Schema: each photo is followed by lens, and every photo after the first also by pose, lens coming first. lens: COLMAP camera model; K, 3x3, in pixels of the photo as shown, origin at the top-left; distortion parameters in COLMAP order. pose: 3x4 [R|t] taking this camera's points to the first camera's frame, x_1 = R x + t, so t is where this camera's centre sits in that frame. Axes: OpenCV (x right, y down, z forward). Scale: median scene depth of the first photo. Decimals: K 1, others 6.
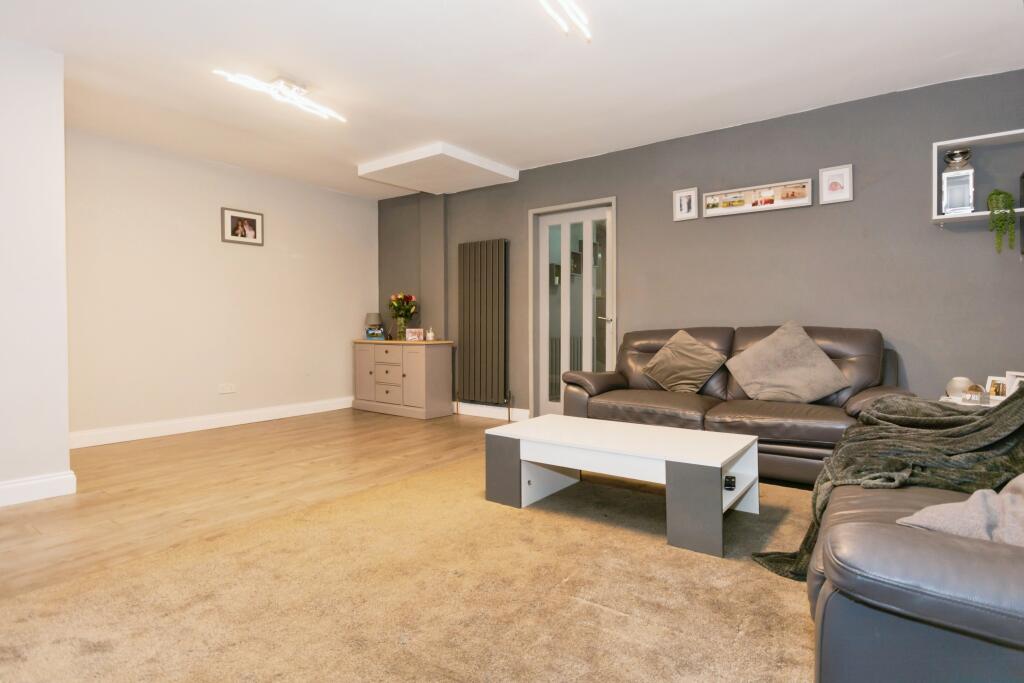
lens RADIAL K [[525.0, 0, 512.0], [0, 525.0, 335.8], [0, 0, 1]] dist [-0.000445, -0.000087]
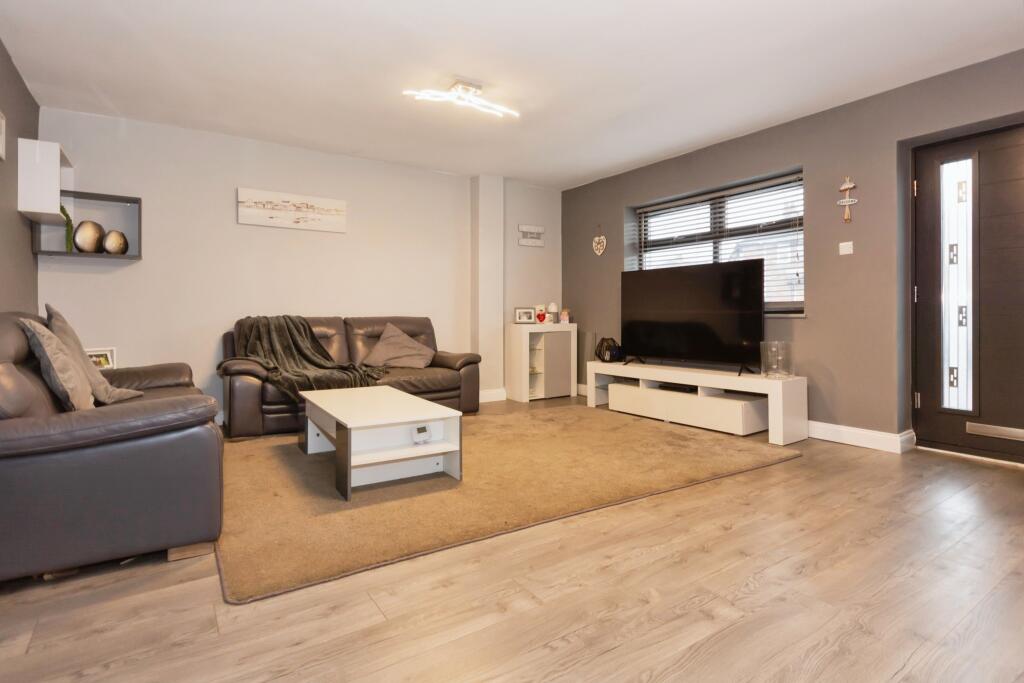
lens RADIAL K [[525.0, 0, 512.8], [0, 525.0, 333.3], [0, 0, 1]] dist [-0.000445, -0.000087]
pose [[-0.937410, 0.000395, 0.348228, -0.509511], [0.013599, 0.999278, 0.035475, -0.019098], [-0.347963, 0.037990, -0.936738, 1.952812]]
